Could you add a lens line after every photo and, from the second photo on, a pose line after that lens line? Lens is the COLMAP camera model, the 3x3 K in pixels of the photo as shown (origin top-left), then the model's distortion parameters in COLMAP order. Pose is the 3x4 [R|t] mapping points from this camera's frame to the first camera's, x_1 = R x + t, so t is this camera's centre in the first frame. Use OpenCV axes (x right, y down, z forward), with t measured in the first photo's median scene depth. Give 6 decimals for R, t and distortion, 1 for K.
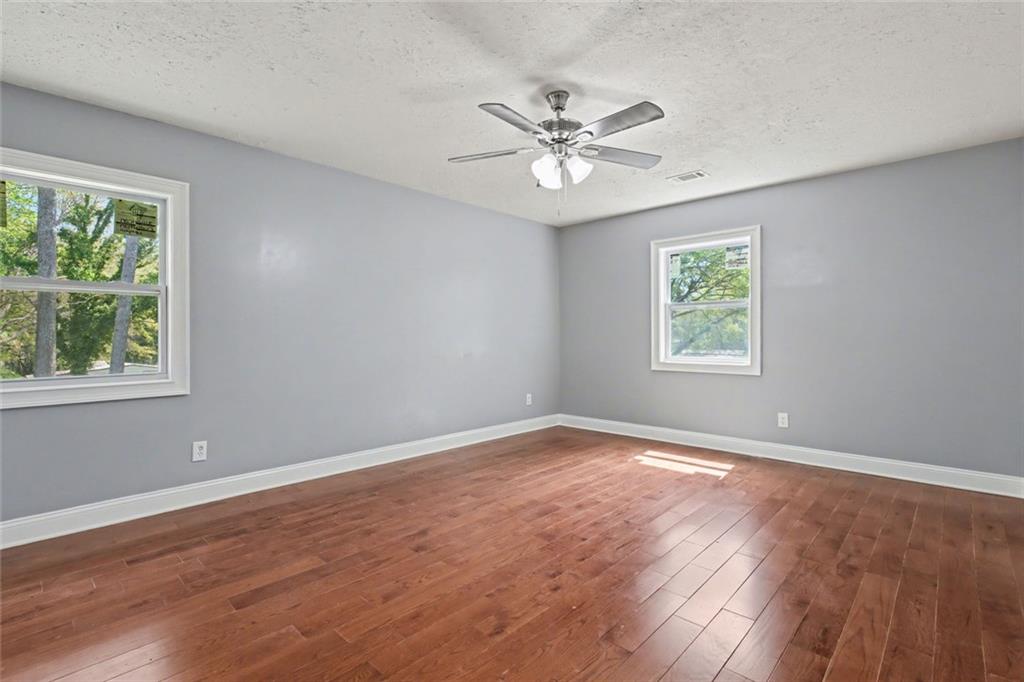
lens RADIAL K [[474.6, 0, 512.0], [0, 474.6, 341.0], [0, 0, 1]] dist [-0.002498, -0.000015]
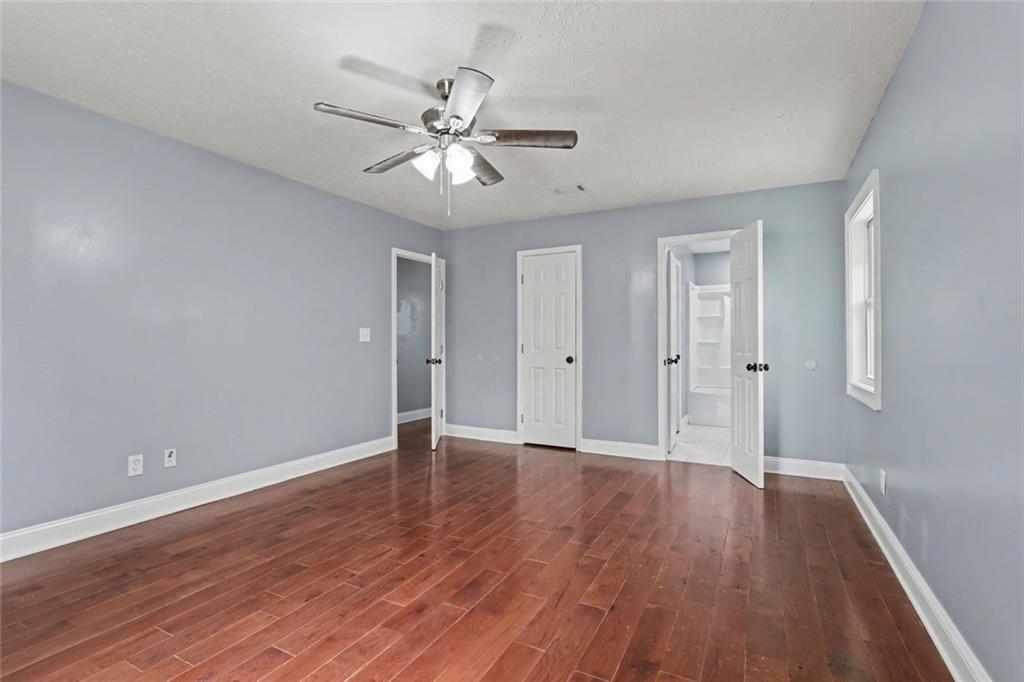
lens RADIAL K [[474.6, 0, 512.0], [0, 474.6, 341.0], [0, 0, 1]] dist [-0.002498, -0.000015]
pose [[-0.964142, -0.001134, -0.265384, 0.212118], [-0.002186, 0.999991, 0.003669, -0.017965], [0.265377, 0.004118, -0.964136, 1.813472]]
